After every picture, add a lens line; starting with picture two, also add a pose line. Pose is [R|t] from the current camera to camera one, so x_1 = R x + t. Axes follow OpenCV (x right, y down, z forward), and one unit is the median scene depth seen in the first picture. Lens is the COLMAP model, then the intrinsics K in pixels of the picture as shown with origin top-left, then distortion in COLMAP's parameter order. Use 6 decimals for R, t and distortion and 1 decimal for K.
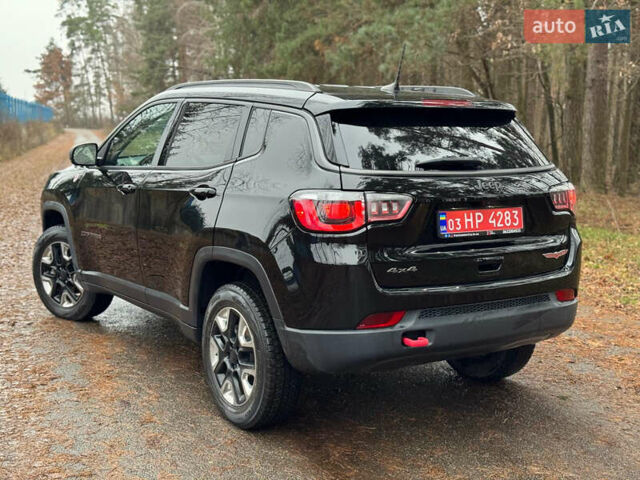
lens RADIAL K [[908.8, 0, 320.0], [0, 908.8, 240.0], [0, 0, 1]] dist [0.116669, -0.052179]
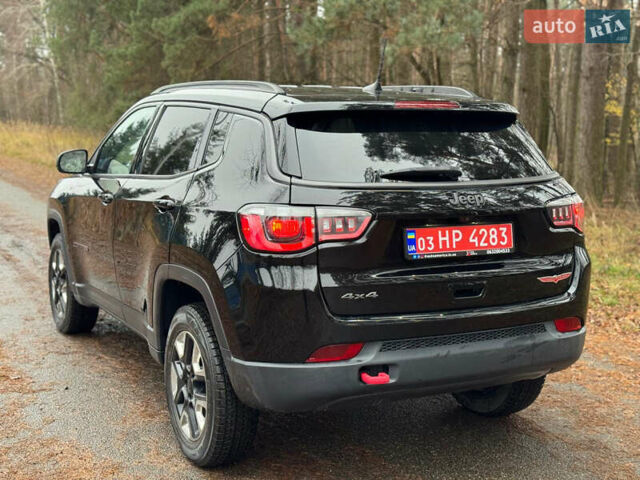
lens RADIAL K [[908.2, 0, 304.4], [0, 908.2, 241.2], [0, 0, 1]] dist [0.092974, 0.000812]
pose [[0.993285, 0.008898, -0.115349, 0.125309], [-0.009012, 0.999959, -0.000463, -0.017035], [0.115340, 0.001499, 0.993325, 0.114464]]
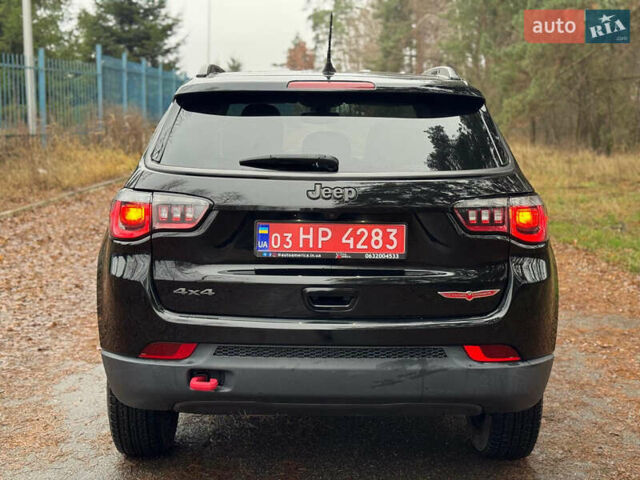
lens RADIAL K [[895.7, 0, 320.3], [0, 895.7, 213.9], [0, 0, 1]] dist [0.111926, 0.005777]
pose [[0.841266, 0.060773, -0.537195, 0.551605], [-0.071812, 0.997418, 0.000378, -0.040121], [0.535831, 0.038259, 0.843458, 0.352718]]
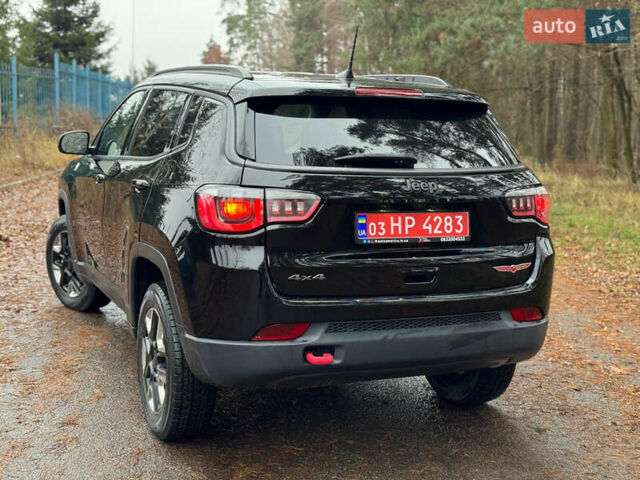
lens RADIAL K [[908.2, 0, 304.4], [0, 908.2, 241.2], [0, 0, 1]] dist [0.092974, 0.000812]
pose [[0.983095, 0.041431, -0.178345, 0.223468], [-0.040439, 0.999140, 0.009193, -0.009769], [0.178572, -0.001825, 0.983925, 0.110495]]
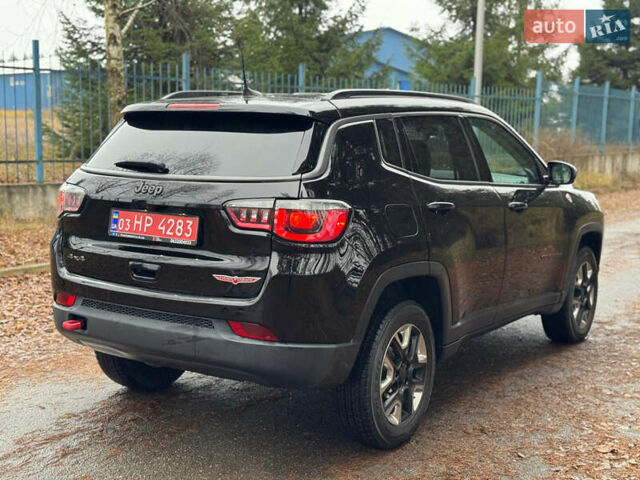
lens RADIAL K [[908.8, 0, 320.0], [0, 908.8, 240.0], [0, 0, 1]] dist [0.116669, -0.052179]
pose [[0.381946, 0.107560, -0.917904, 1.101048], [-0.131253, 0.989450, 0.061328, -0.085814], [0.914817, 0.097054, 0.392034, 0.758339]]
